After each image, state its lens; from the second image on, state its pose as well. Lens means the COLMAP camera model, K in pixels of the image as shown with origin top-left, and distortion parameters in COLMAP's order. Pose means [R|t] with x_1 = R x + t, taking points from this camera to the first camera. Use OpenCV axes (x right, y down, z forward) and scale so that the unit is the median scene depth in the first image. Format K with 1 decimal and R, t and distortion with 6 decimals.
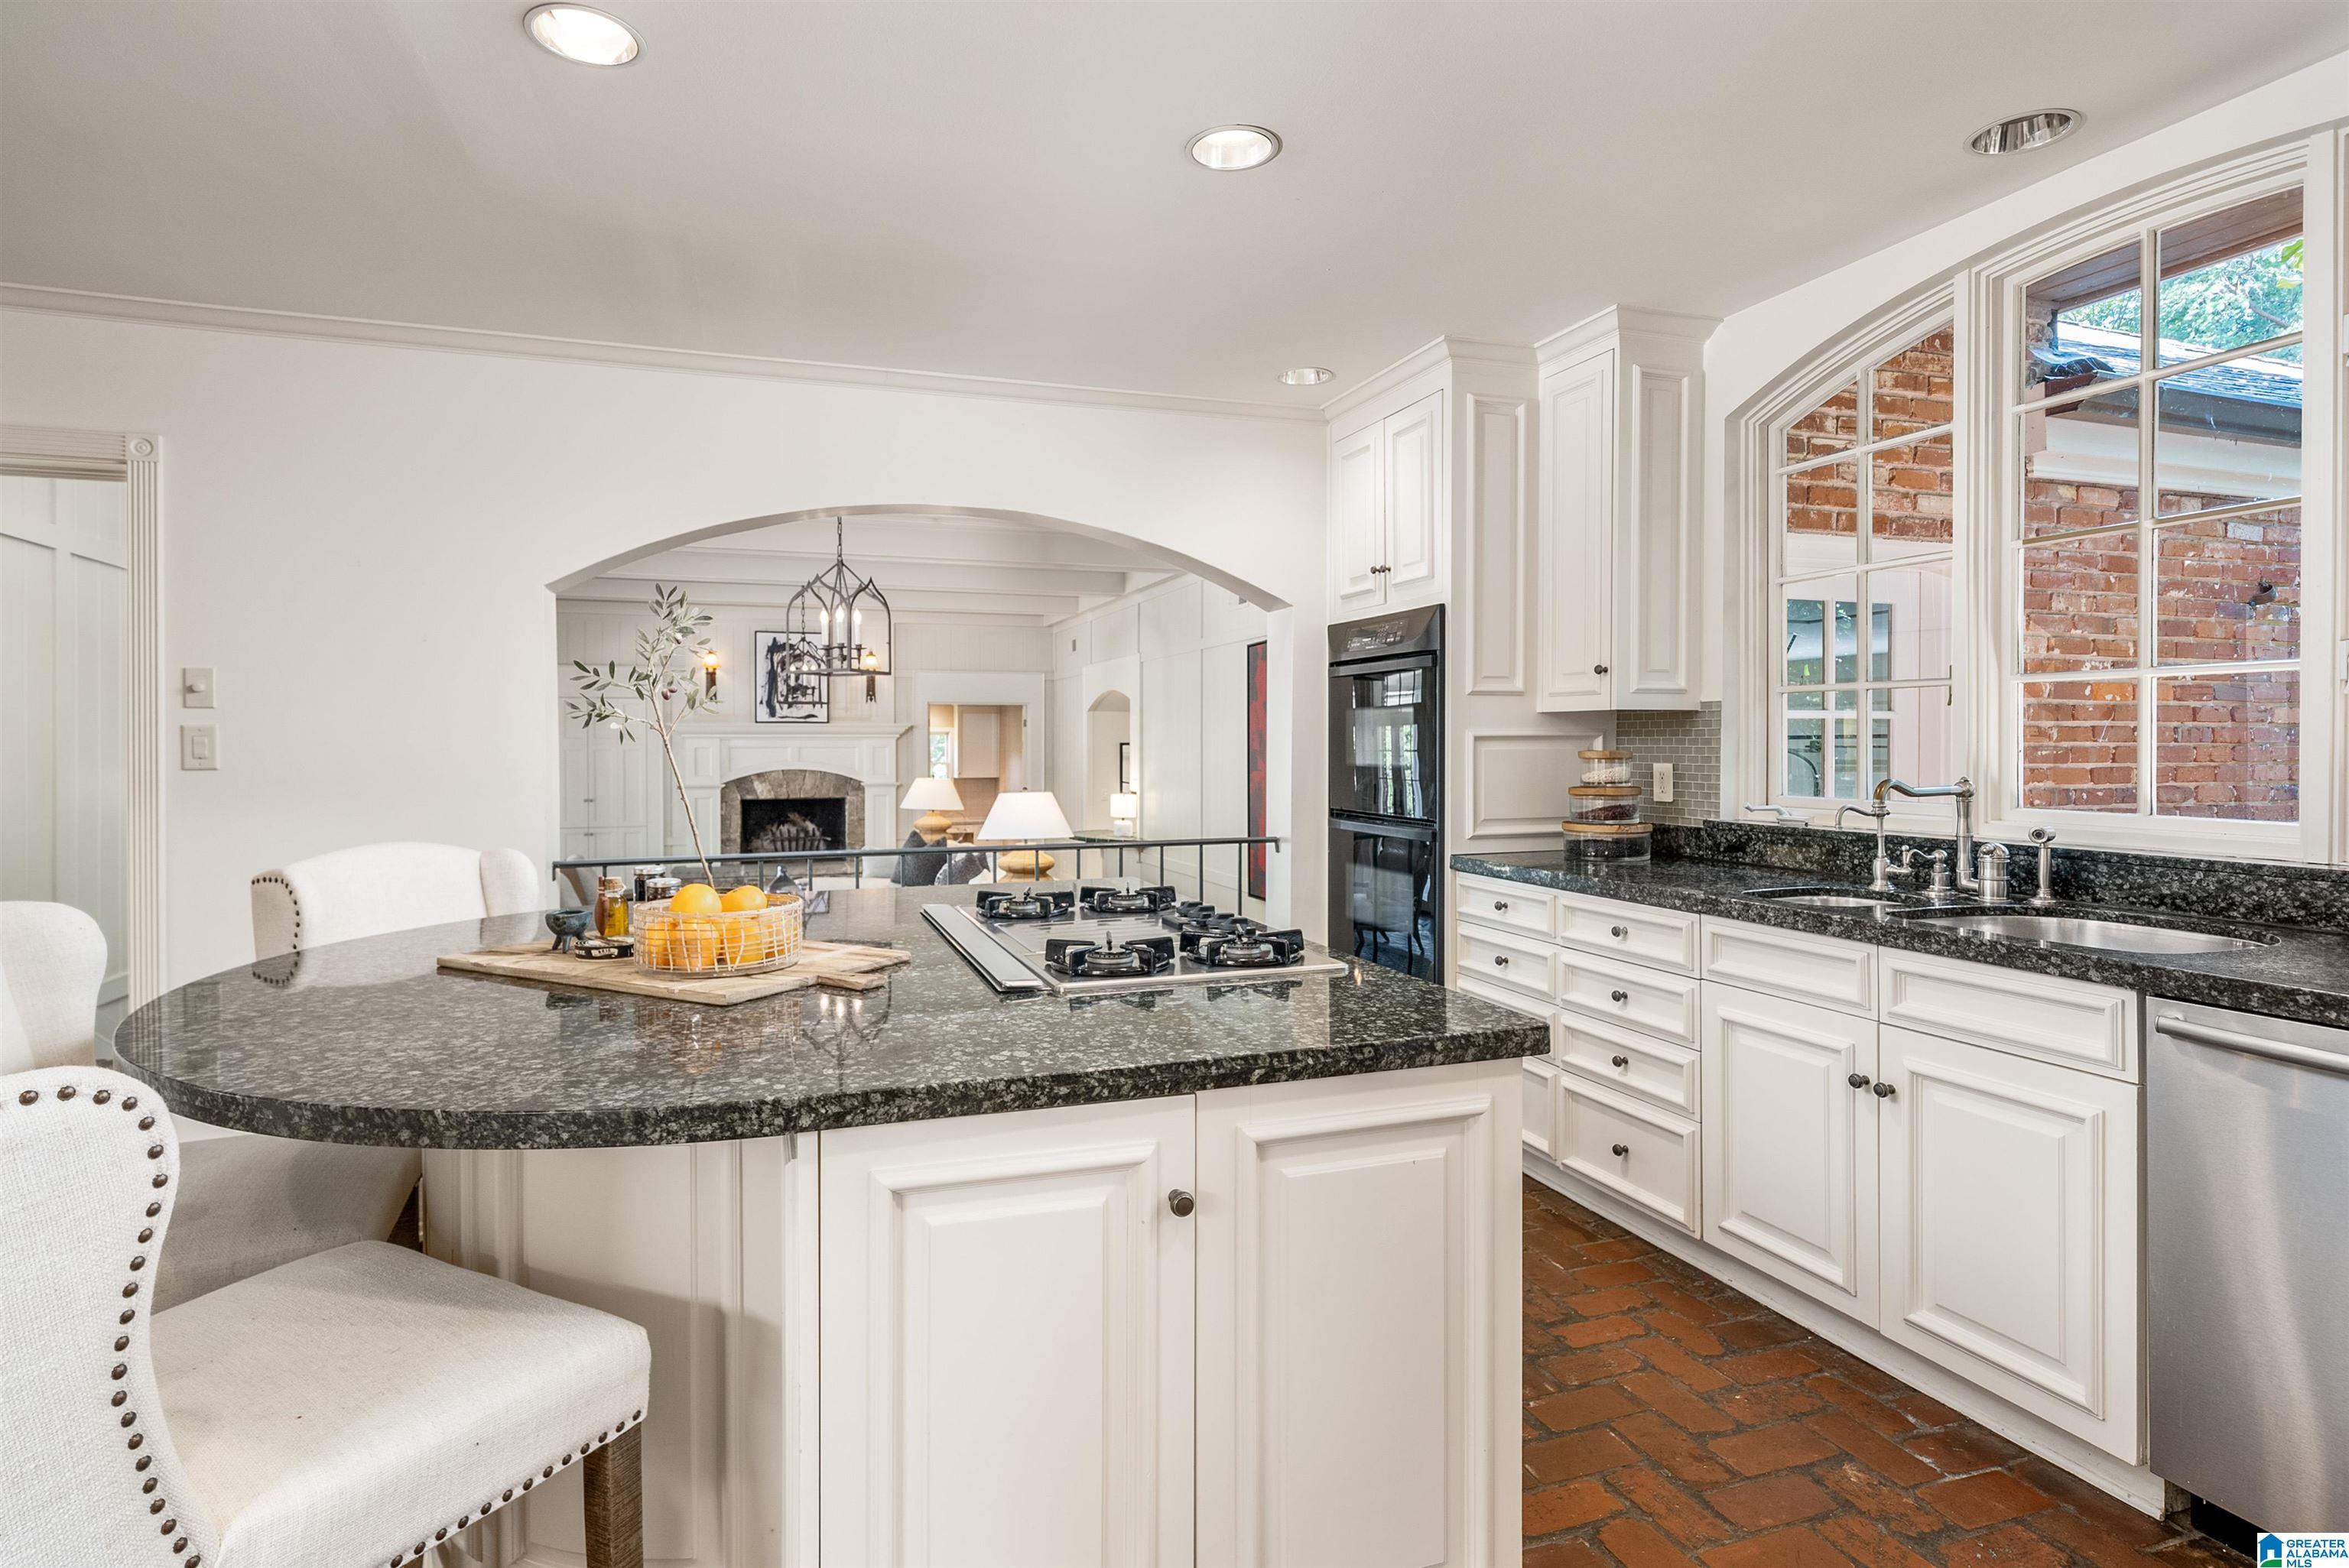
lens RADIAL K [[1224.0, 0, 1174.7], [0, 1224.0, 746.8], [0, 0, 1]] dist [-0.001163, -0.000082]
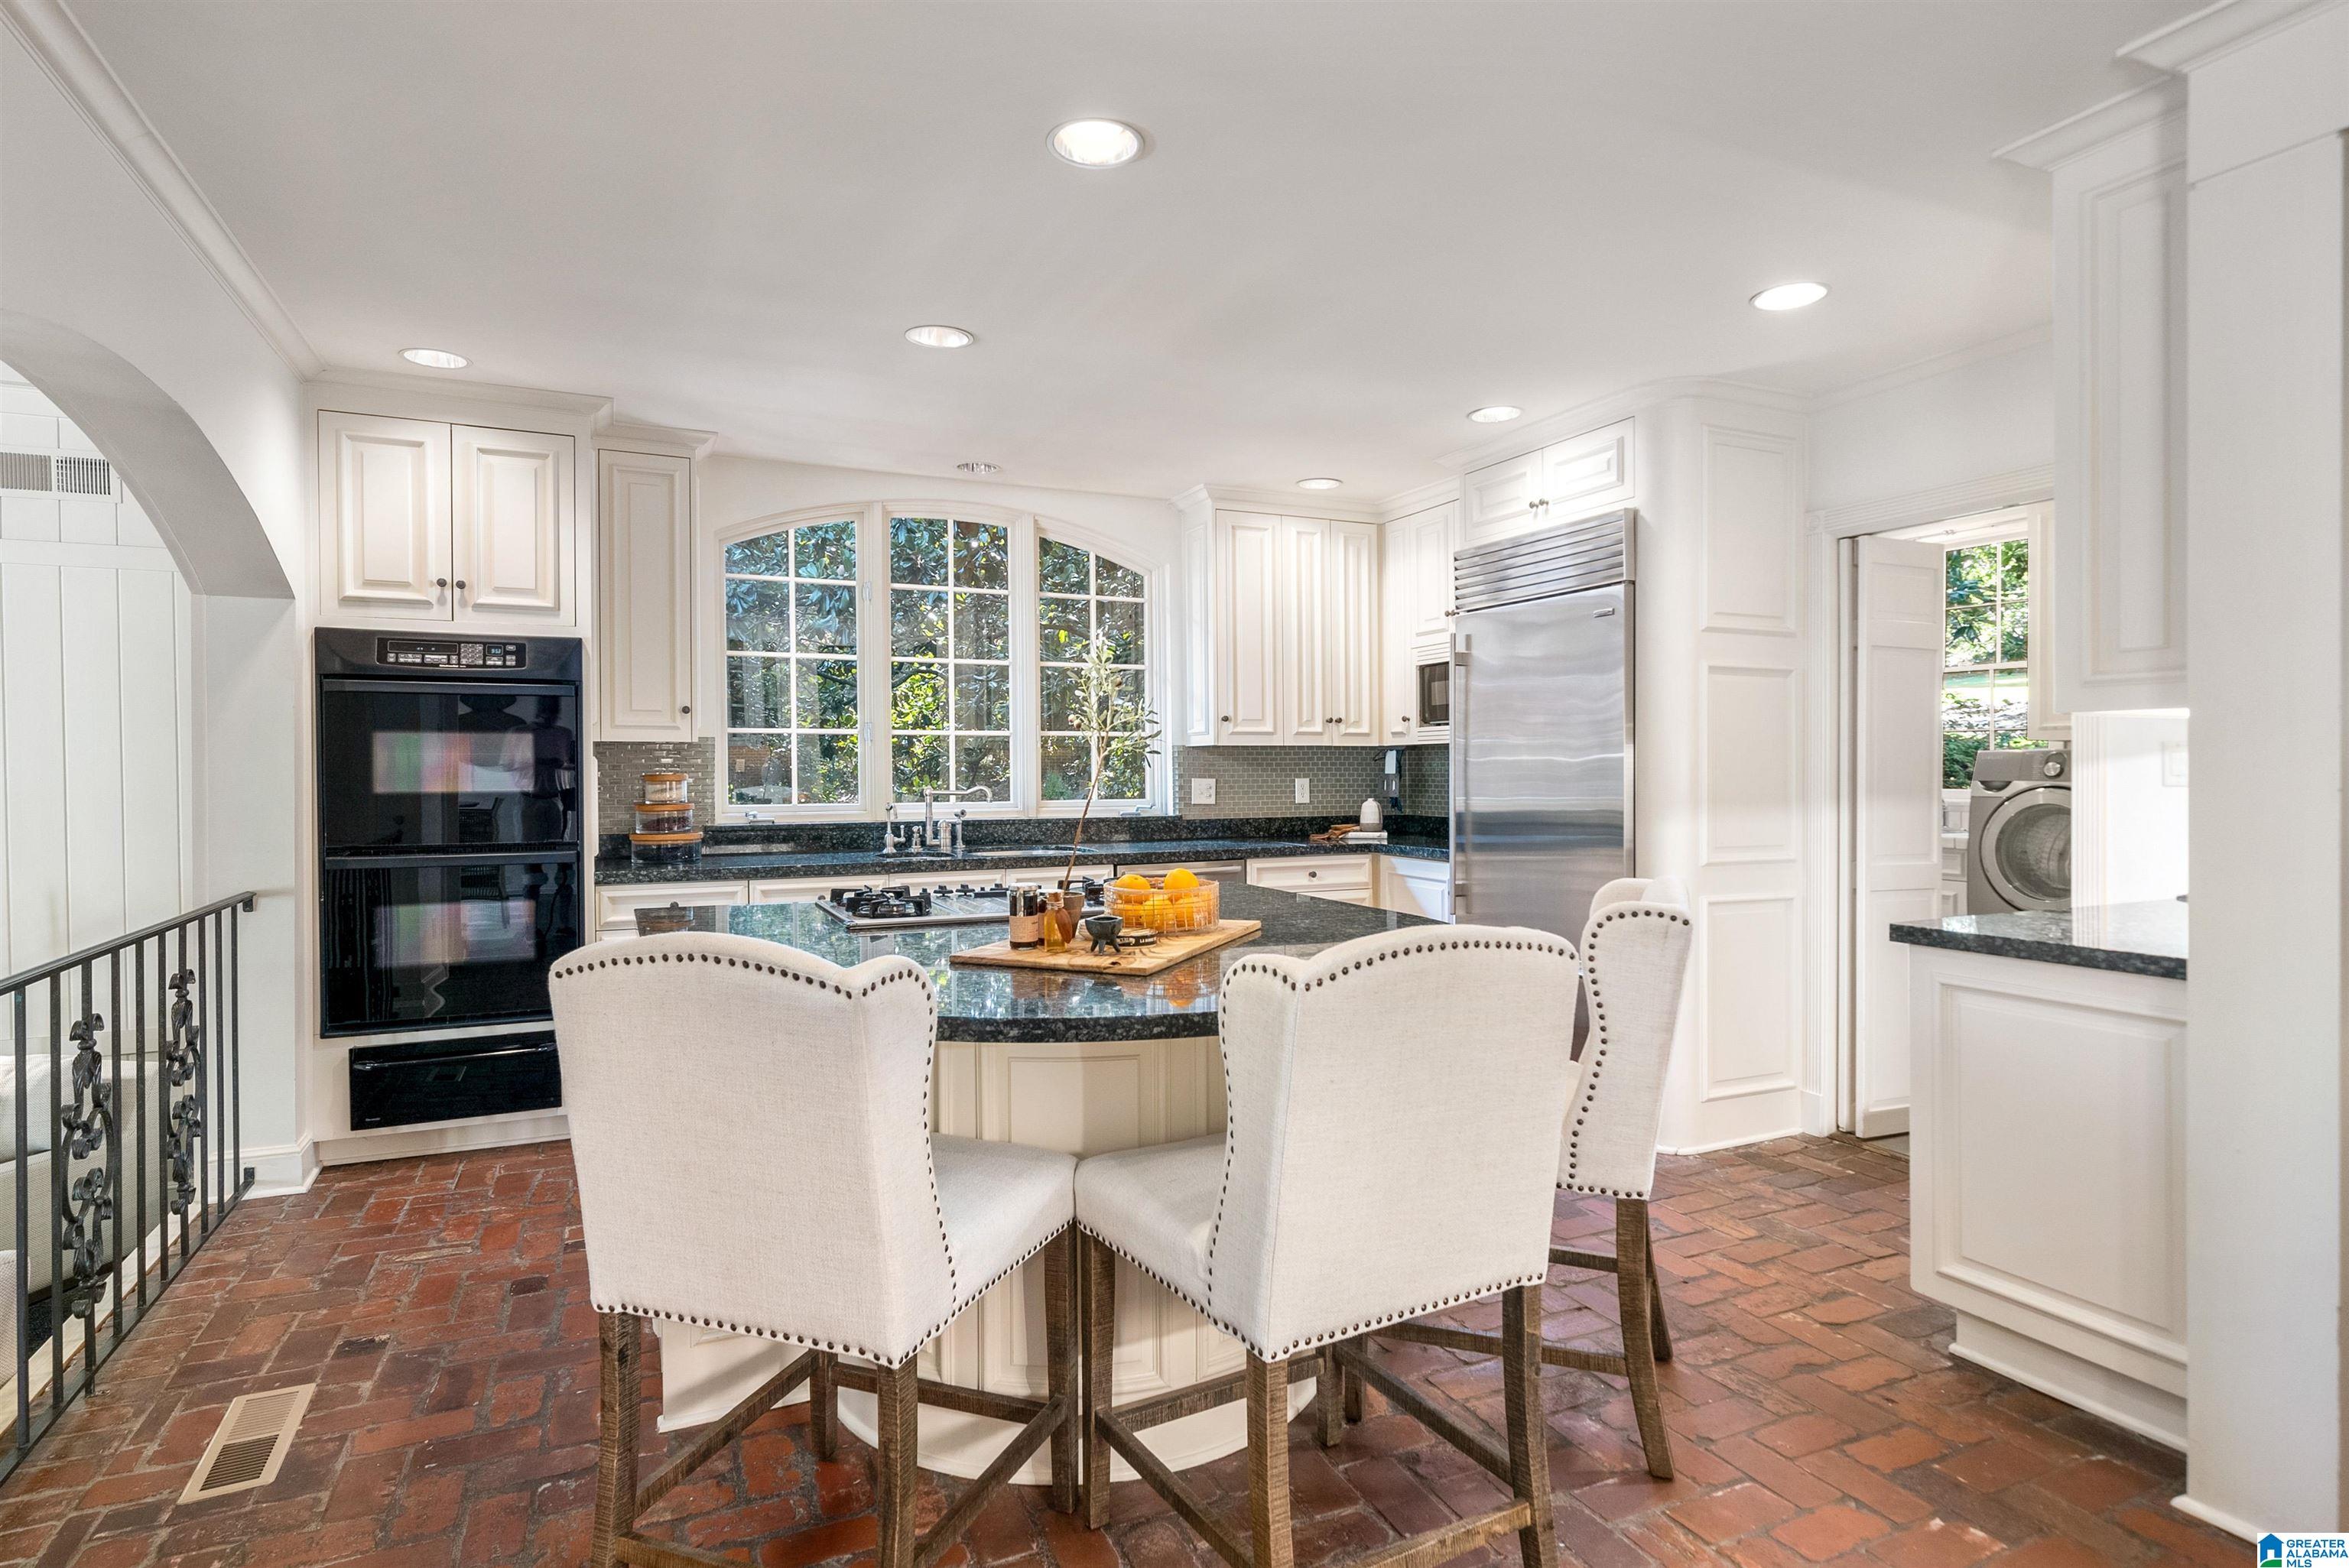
lens RADIAL K [[1207.8, 0, 1174.5], [0, 1207.8, 784.0], [0, 0, 1]] dist [-0.000816, -0.000021]
pose [[-0.048568, -0.006934, 0.998796, -1.219151], [0.011056, 0.999911, 0.007479, 0.012367], [-0.998759, 0.011406, -0.048487, 0.716617]]
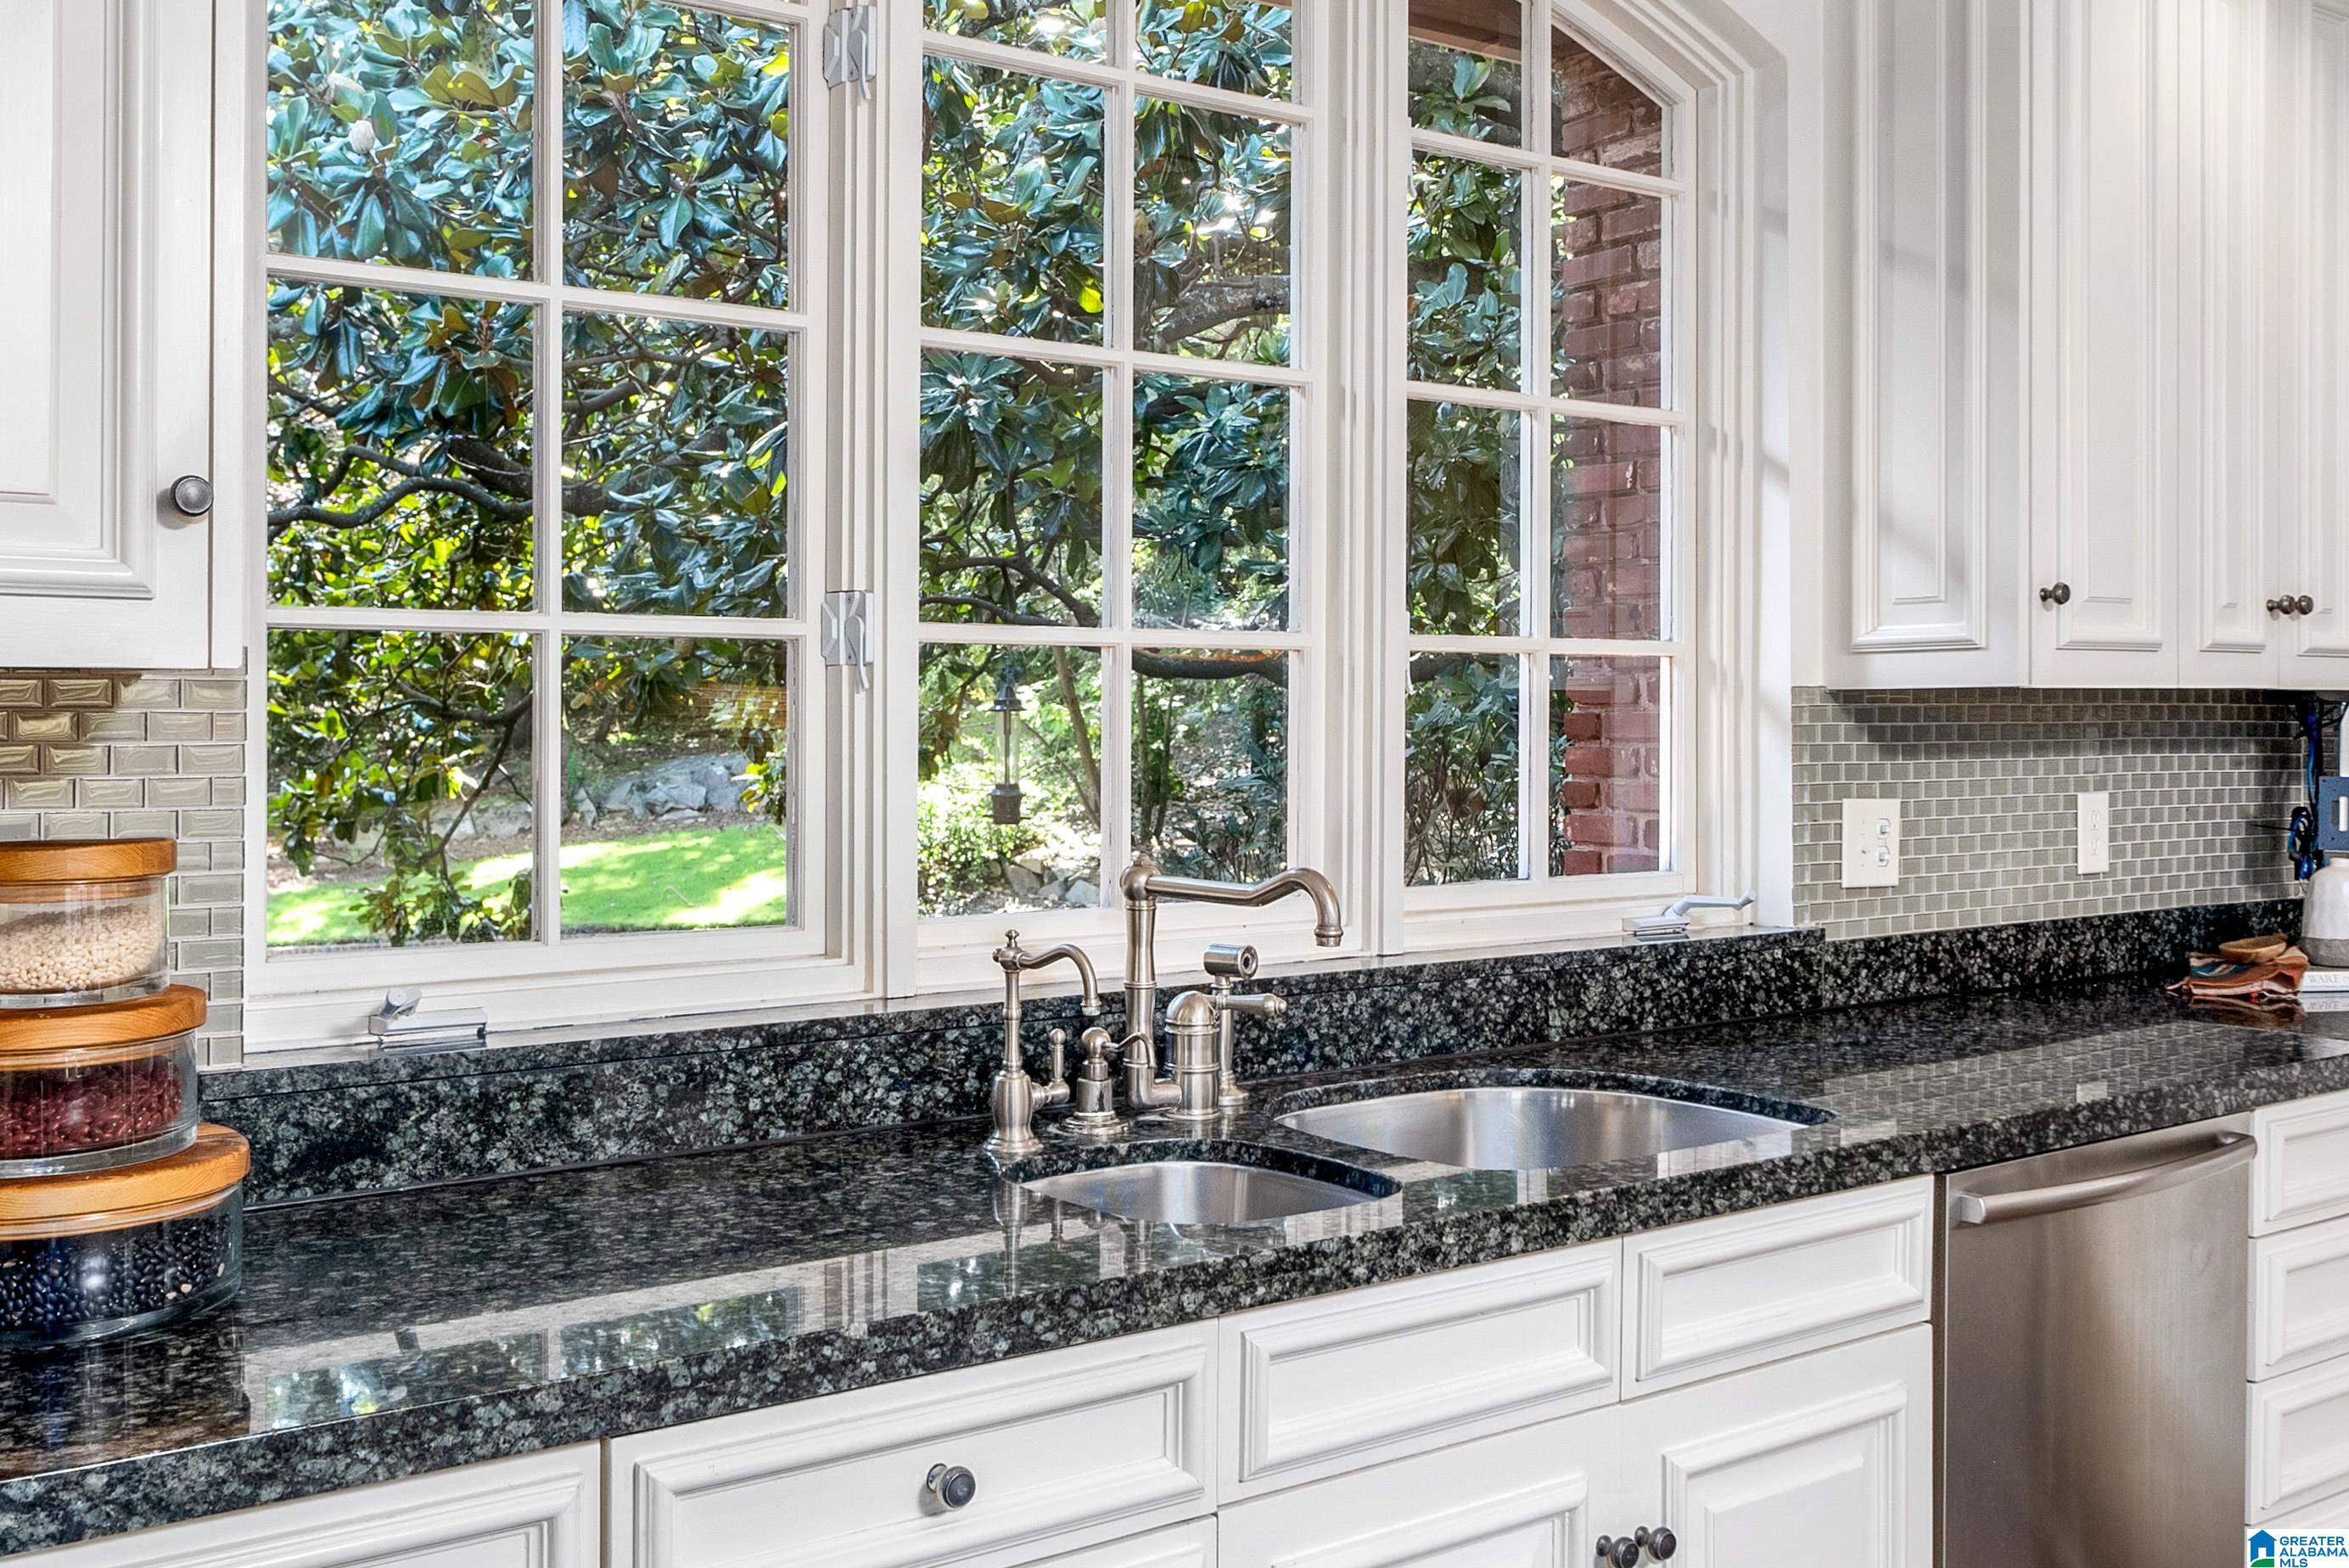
lens RADIAL K [[2271.5, 0, 1174.3], [0, 2271.5, 737.0], [0, 0, 1]] dist [-0.004335, -0.002936]
pose [[-0.263321, 0.002183, 0.964706, -0.158063], [0.013292, 0.999911, 0.001365, -0.018854], [-0.964617, 0.013183, -0.263327, 1.207741]]
